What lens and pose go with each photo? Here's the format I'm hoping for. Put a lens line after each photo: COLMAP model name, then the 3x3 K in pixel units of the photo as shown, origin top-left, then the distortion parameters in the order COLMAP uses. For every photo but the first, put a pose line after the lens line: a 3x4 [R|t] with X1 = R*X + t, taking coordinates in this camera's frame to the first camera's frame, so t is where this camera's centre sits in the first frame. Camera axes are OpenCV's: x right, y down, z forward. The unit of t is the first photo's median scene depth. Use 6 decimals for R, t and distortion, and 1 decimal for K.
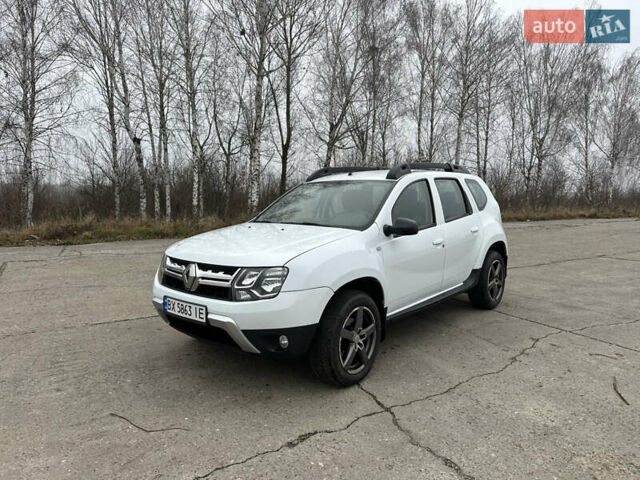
lens RADIAL K [[445.3, 0, 322.3], [0, 445.3, 239.2], [0, 0, 1]] dist [0.057099, -0.068740]
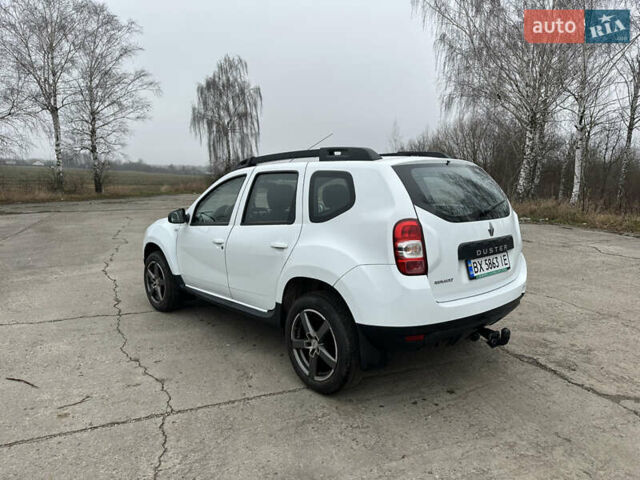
lens RADIAL K [[445.3, 0, 322.3], [0, 445.3, 239.2], [0, 0, 1]] dist [0.057099, -0.068740]
pose [[-0.133212, 0.135373, -0.981799, 1.145958], [-0.097970, 0.983977, 0.148967, -0.159280], [0.986233, 0.116031, -0.117815, 1.309664]]
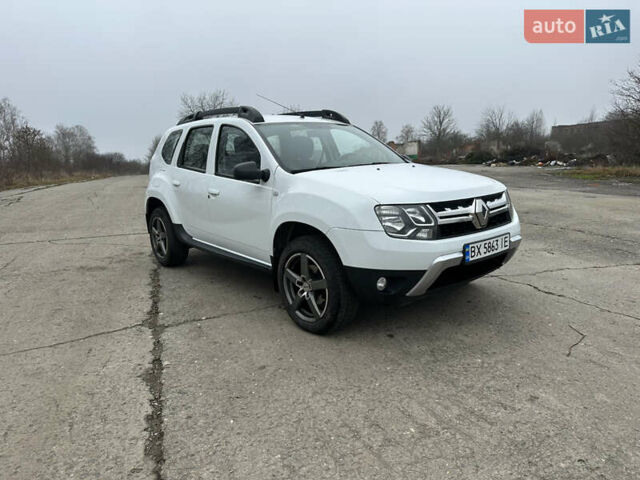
lens RADIAL K [[444.5, 0, 322.6], [0, 444.5, 235.9], [0, 0, 1]] dist [0.067584, -0.083181]
pose [[0.171232, -0.179344, 0.968770, -0.931148], [0.139072, 0.977847, 0.156443, -0.044133], [-0.975366, 0.107941, 0.192381, 0.851548]]
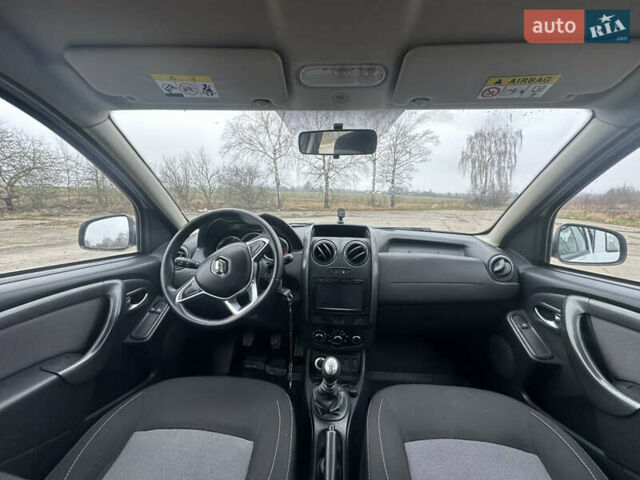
lens RADIAL K [[253.8, 0, 318.9], [0, 253.8, 239.4], [0, 0, 1]] dist [-0.003430, 0.000494]
pose [[-0.797479, 0.085250, -0.597294, 0.141762], [-0.072309, 0.969328, 0.234893, -0.089394], [0.598998, 0.230512, -0.766854, 1.151539]]
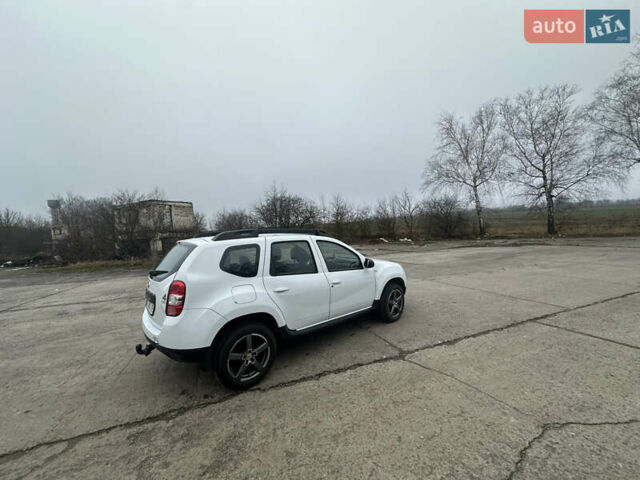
lens RADIAL K [[253.8, 0, 318.9], [0, 253.8, 239.4], [0, 0, 1]] dist [-0.003430, 0.000494]
pose [[-0.985380, 0.041137, 0.165331, -0.137435], [0.064180, 0.988552, 0.136549, -0.277292], [-0.157821, 0.145164, -0.976740, 2.053147]]
